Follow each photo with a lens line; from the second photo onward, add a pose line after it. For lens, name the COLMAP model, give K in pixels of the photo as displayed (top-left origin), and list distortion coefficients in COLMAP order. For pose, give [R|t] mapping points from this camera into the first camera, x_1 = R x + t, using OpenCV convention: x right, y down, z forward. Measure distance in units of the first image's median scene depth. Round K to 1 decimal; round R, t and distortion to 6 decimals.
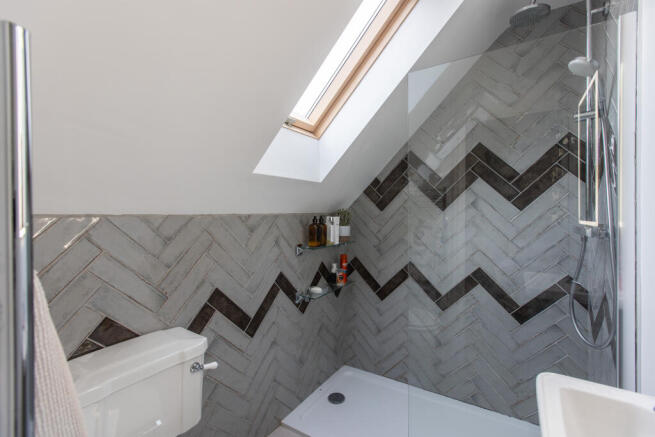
lens RADIAL K [[298.4, 0, 326.4], [0, 298.4, 220.0], [0, 0, 1]] dist [-0.001433, 0.005249]
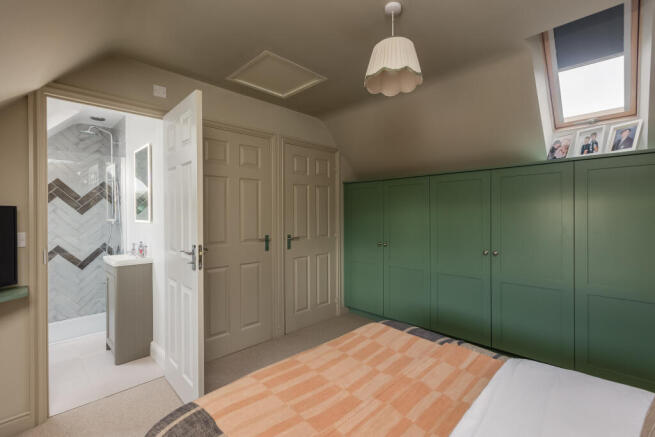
lens RADIAL K [[298.4, 0, 326.6], [0, 298.4, 218.6], [0, 0, 1]] dist [-0.001433, 0.005249]
pose [[0.210754, -0.007238, 0.977512, -0.996998], [0.010374, 0.999933, 0.005167, 0.002378], [-0.977484, 0.009052, 0.210815, -1.074405]]
